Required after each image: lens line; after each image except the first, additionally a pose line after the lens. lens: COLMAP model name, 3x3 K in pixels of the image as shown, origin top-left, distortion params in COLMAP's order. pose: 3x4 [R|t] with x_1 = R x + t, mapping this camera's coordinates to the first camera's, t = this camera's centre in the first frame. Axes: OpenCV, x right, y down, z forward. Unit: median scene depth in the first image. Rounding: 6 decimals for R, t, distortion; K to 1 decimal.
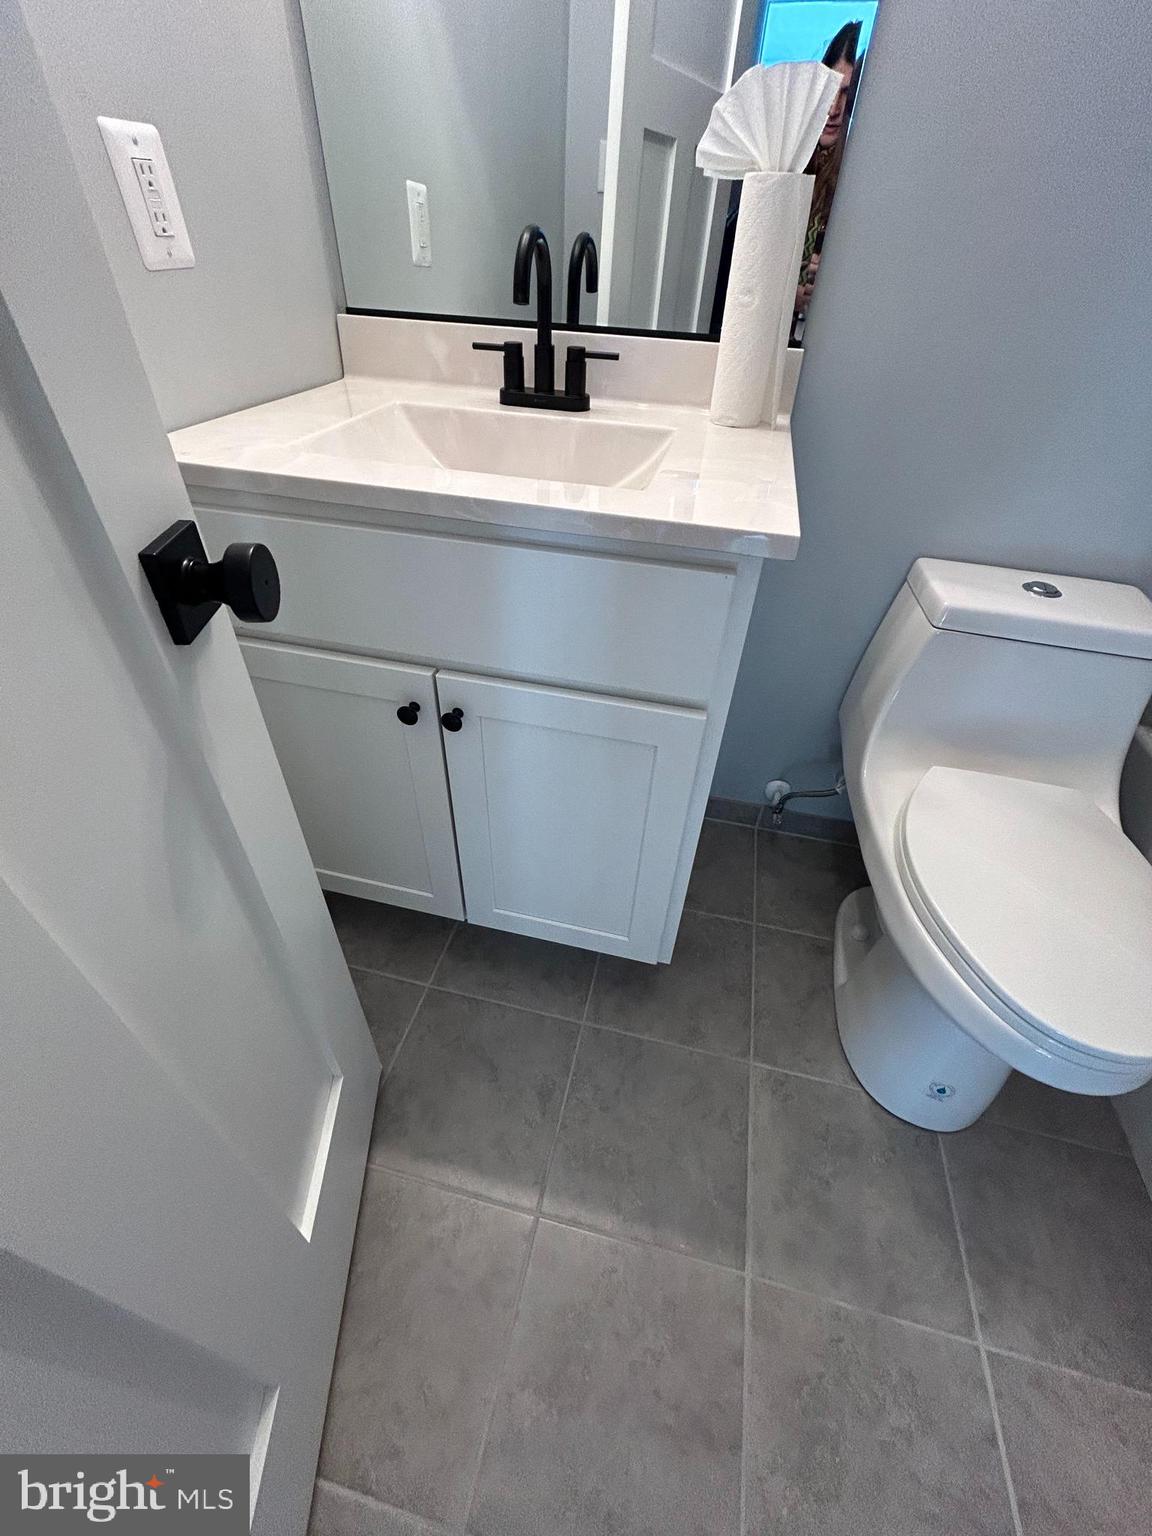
lens RADIAL K [[625.6, 0, 576.0], [0, 625.6, 768.0], [0, 0, 1]] dist [0.009933, 0.000030]
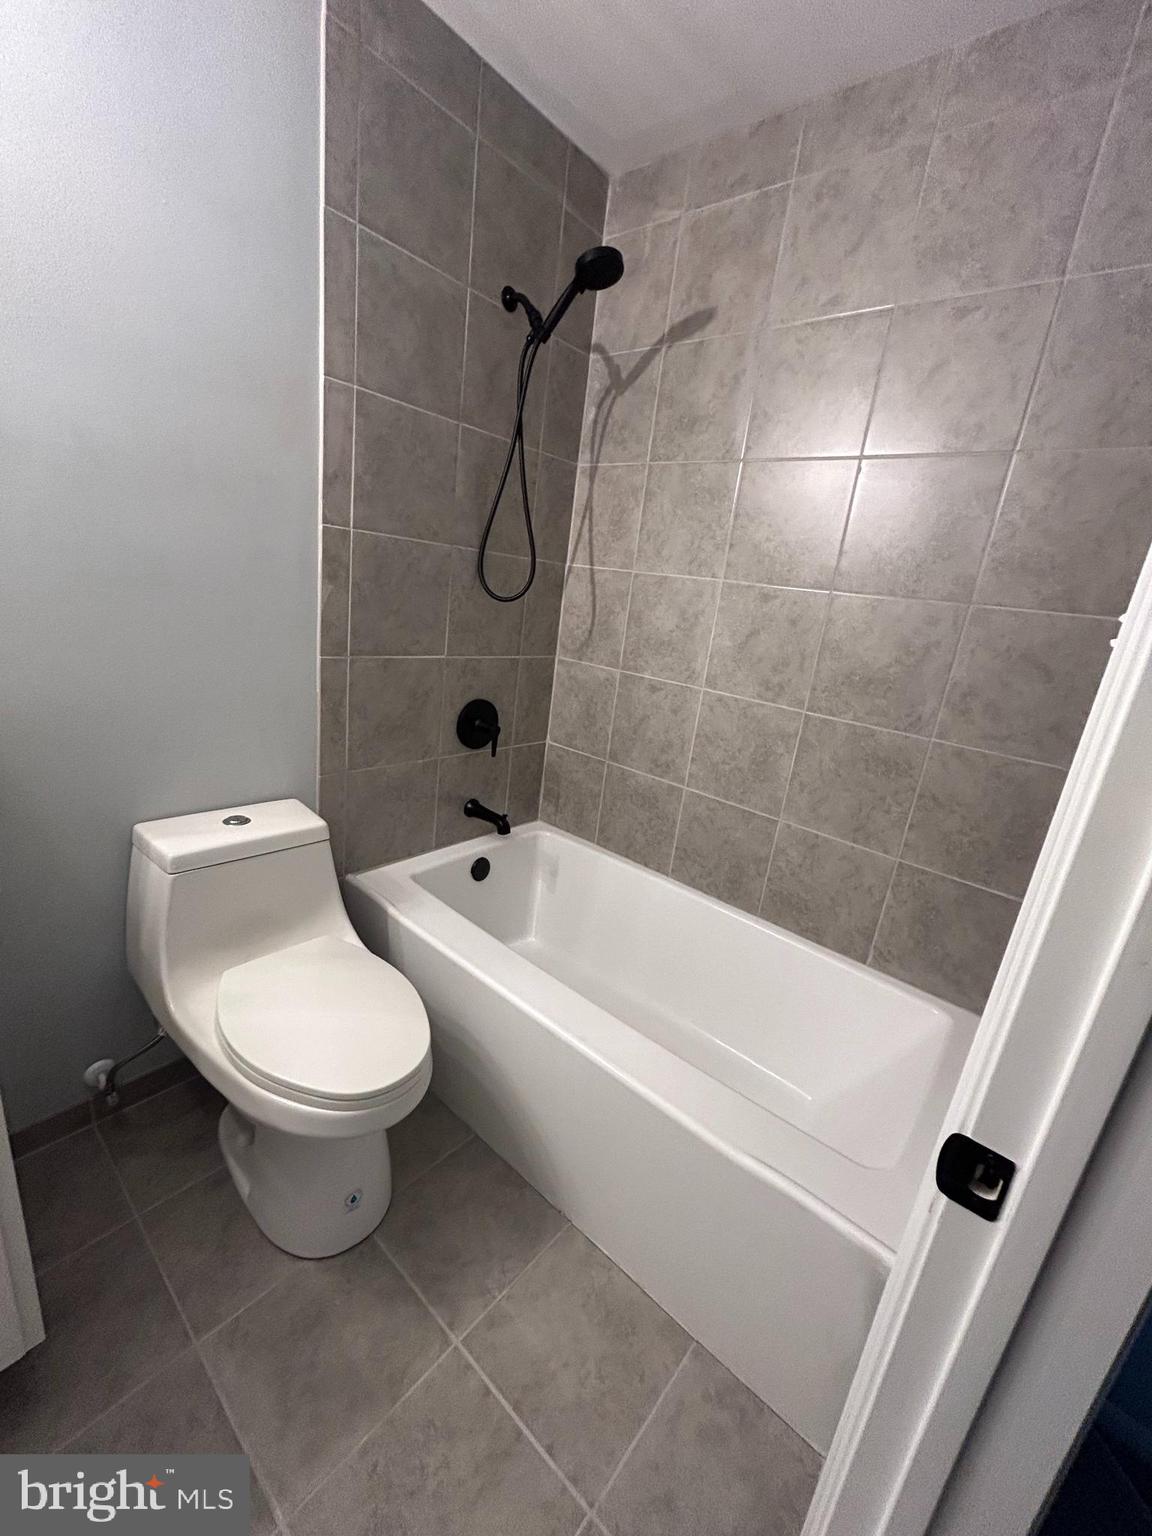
lens RADIAL K [[625.6, 0, 576.0], [0, 625.6, 768.0], [0, 0, 1]] dist [0.009933, 0.000030]
pose [[0.454203, -0.234573, 0.859462, -0.084308], [0.483362, 0.875264, -0.016558, 0.001465], [-0.748372, 0.422952, 0.510931, -0.311853]]
